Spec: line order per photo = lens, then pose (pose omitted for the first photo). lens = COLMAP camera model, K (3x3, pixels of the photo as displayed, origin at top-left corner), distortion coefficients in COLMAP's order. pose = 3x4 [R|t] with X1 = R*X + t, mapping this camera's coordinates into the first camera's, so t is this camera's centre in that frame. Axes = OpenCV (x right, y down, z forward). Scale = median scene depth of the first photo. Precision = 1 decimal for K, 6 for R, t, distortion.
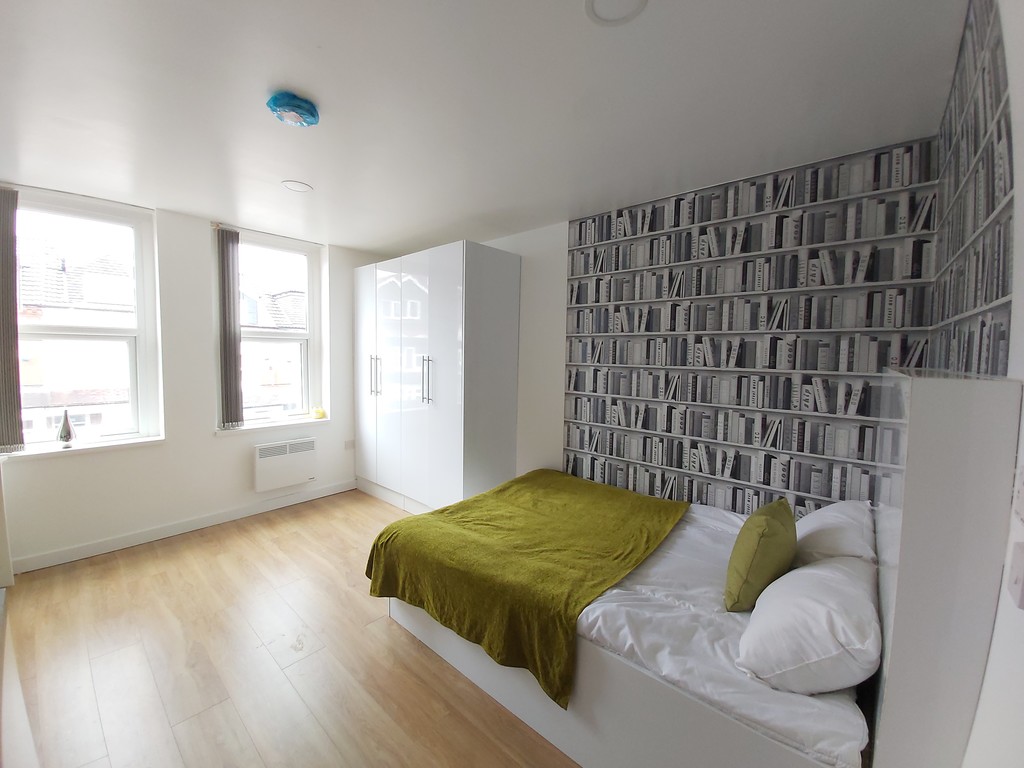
lens RADIAL K [[404.1, 0, 509.1], [0, 404.1, 377.8], [0, 0, 1]] dist [0.011387, -0.014540]
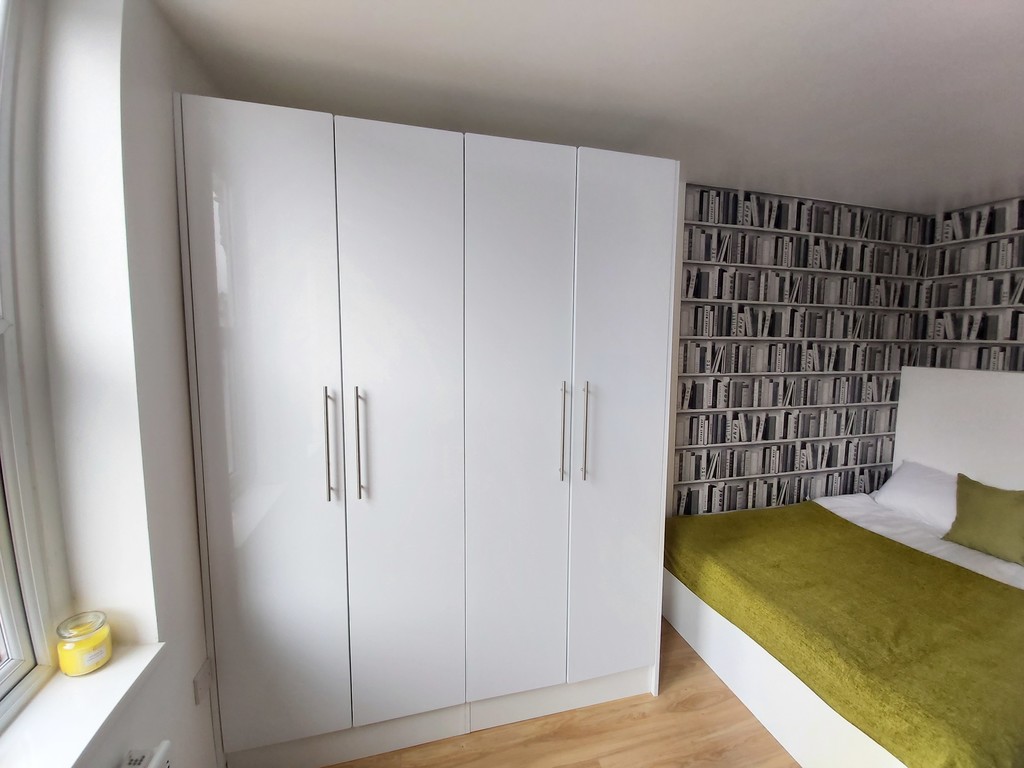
lens RADIAL K [[404.1, 0, 509.1], [0, 404.1, 377.8], [0, 0, 1]] dist [0.011387, -0.014540]
pose [[0.559375, -0.088254, 0.824203, -0.756466], [0.050700, 0.996097, 0.072251, -0.114869], [-0.827363, 0.001372, 0.561666, 0.954664]]
